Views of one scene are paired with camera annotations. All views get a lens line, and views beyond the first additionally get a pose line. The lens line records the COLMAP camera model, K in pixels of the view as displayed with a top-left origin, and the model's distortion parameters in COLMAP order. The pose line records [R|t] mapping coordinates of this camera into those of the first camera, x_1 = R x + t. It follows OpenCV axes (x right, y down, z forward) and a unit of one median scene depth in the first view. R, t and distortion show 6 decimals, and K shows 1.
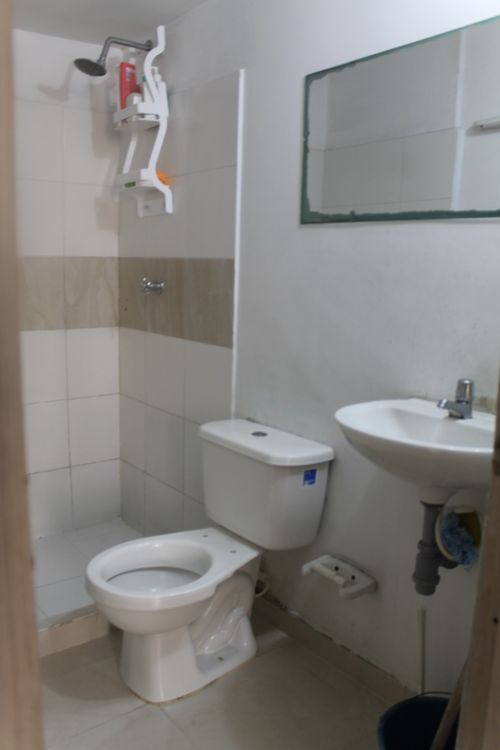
lens RADIAL K [[652.2, 0, 245.5], [0, 652.2, 377.1], [0, 0, 1]] dist [-0.153665, 0.139905]
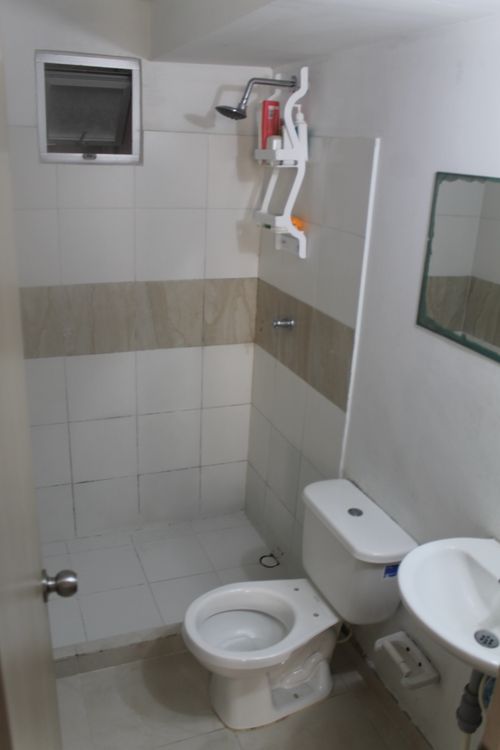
lens RADIAL K [[652.2, 0, 245.5], [0, 652.2, 377.1], [0, 0, 1]] dist [-0.153665, 0.139905]
pose [[0.960050, 0.117902, -0.253776, 0.077001], [-0.073242, 0.981162, 0.178763, -0.256209], [0.270072, -0.153034, 0.950601, -0.010035]]
